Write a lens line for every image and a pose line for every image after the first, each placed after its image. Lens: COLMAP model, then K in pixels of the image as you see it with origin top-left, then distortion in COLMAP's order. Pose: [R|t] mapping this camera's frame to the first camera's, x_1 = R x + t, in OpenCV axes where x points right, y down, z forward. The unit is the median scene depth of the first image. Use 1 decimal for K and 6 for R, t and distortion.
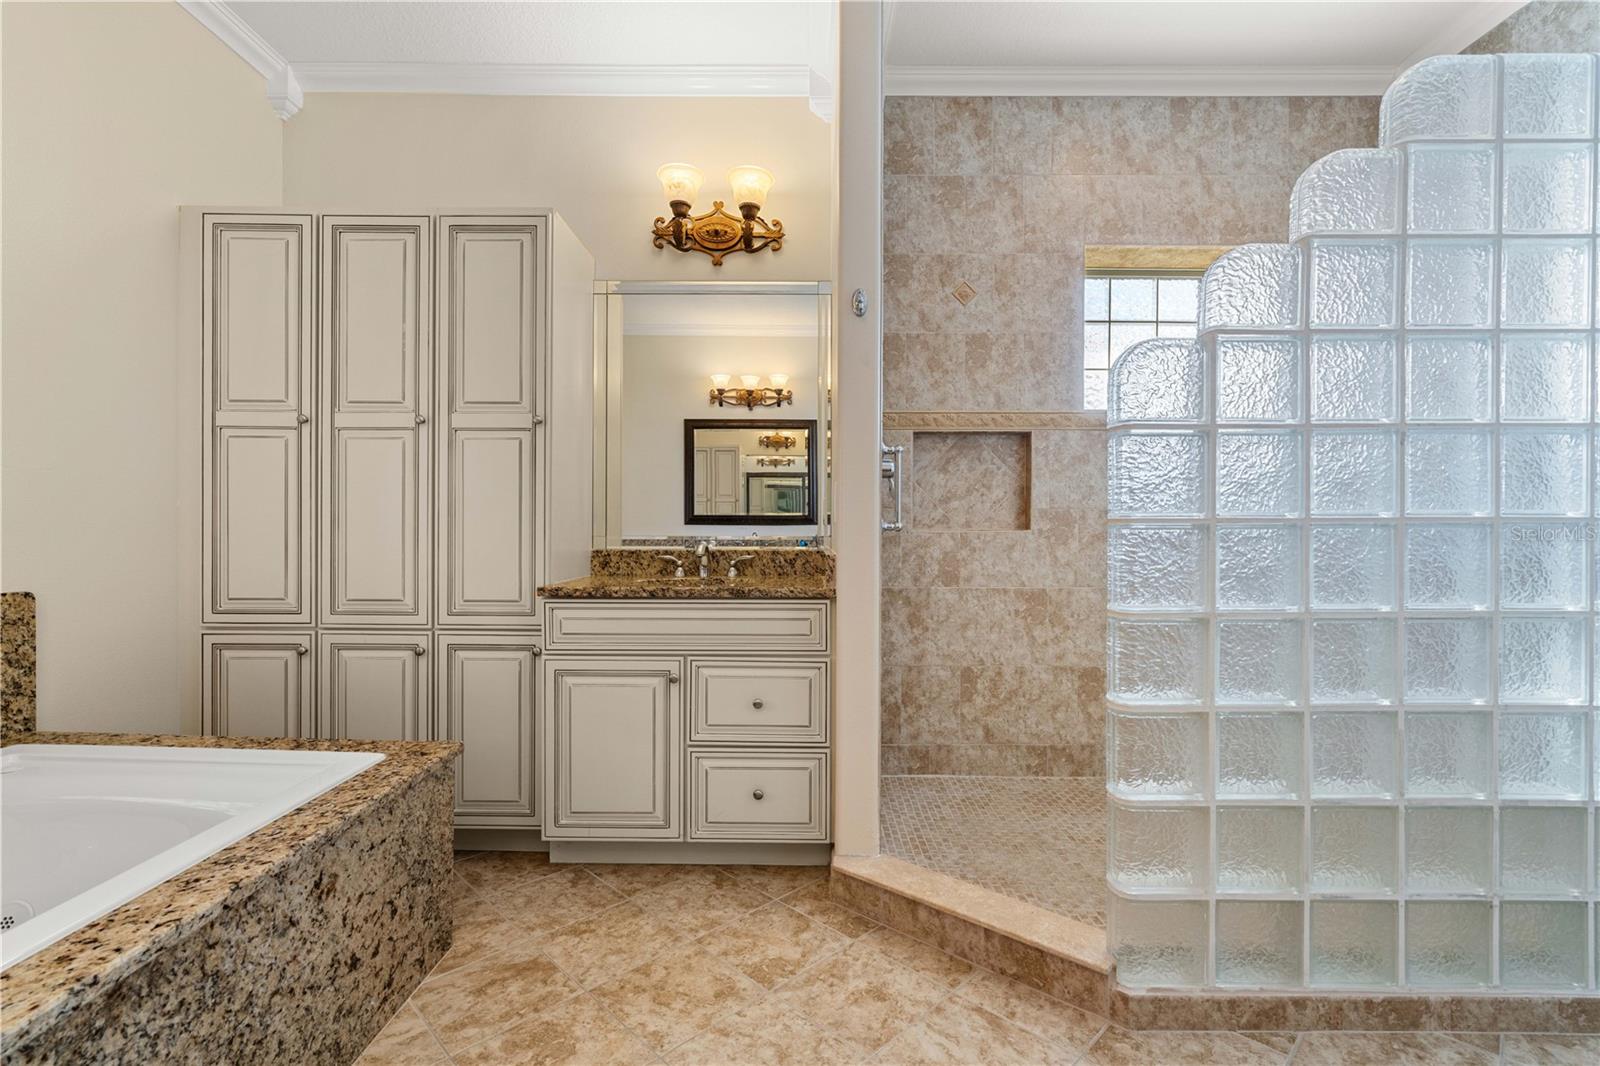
lens RADIAL K [[729.9, 0, 794.4], [0, 729.9, 530.2], [0, 0, 1]] dist [-0.006794, 0.001794]
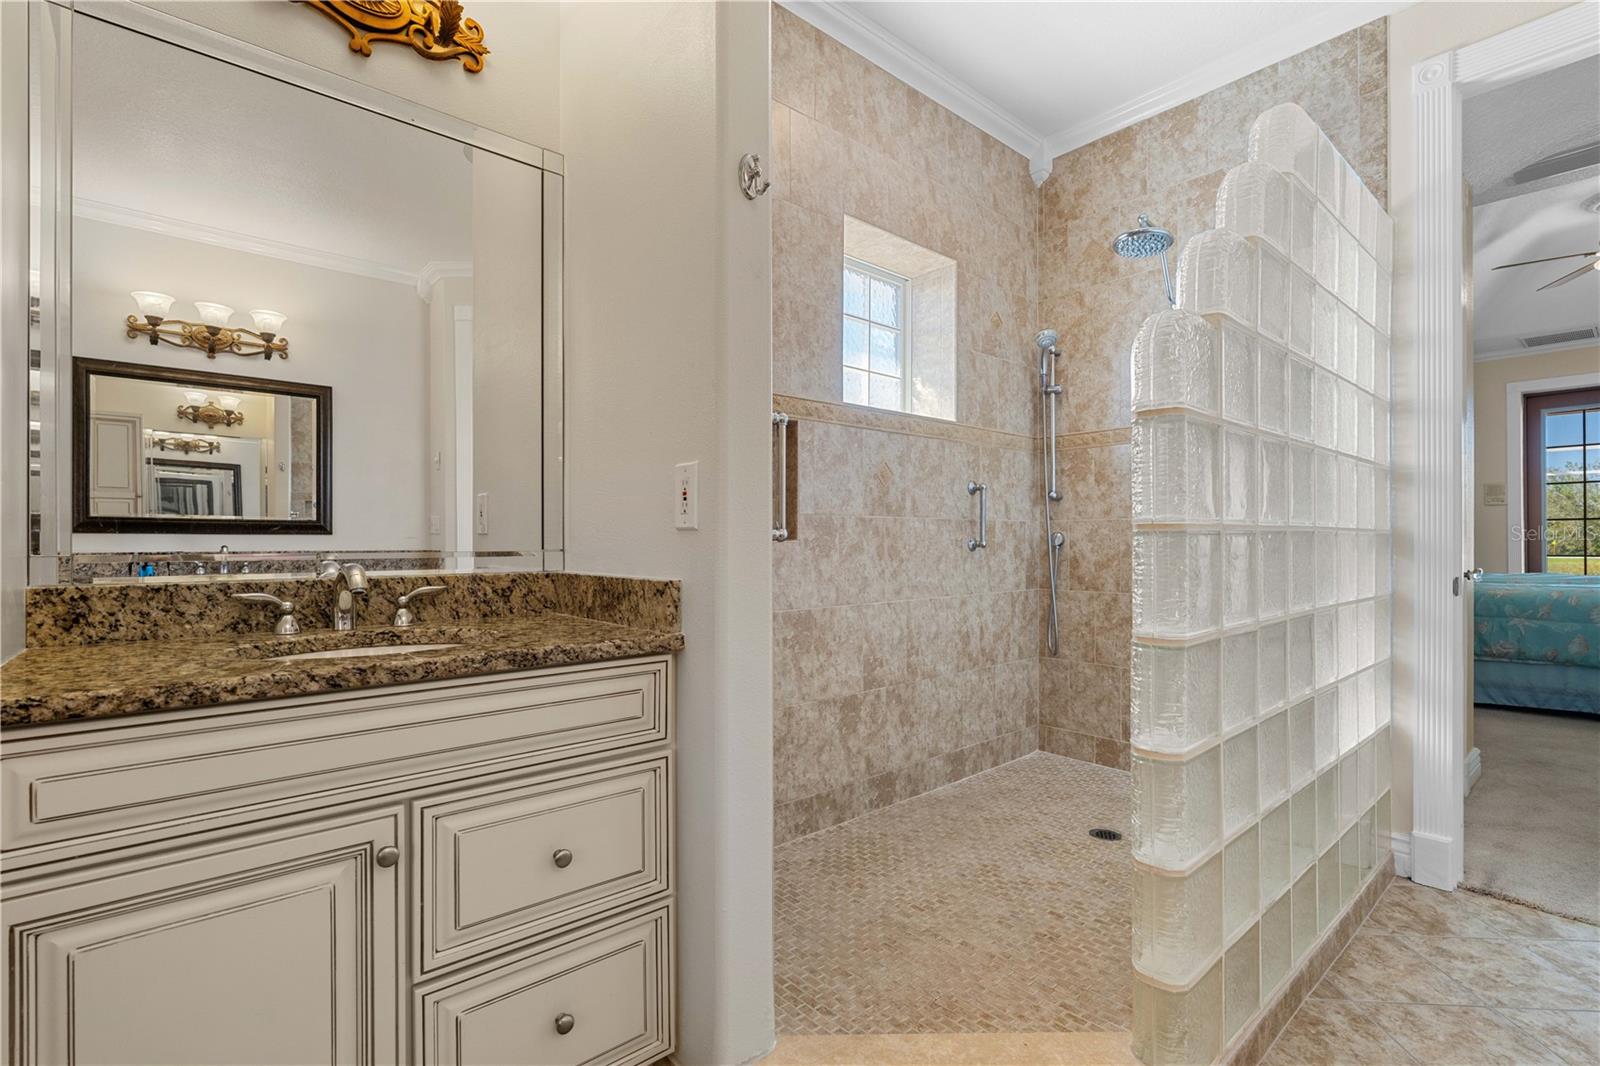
lens RADIAL K [[729.9, 0, 801.0], [0, 729.9, 542.2], [0, 0, 1]] dist [-0.006794, 0.001794]
pose [[0.747132, -0.004243, 0.664663, -0.223077], [0.004216, 0.999990, 0.001645, 0.000953], [-0.664663, 0.001573, 0.747142, 0.379785]]
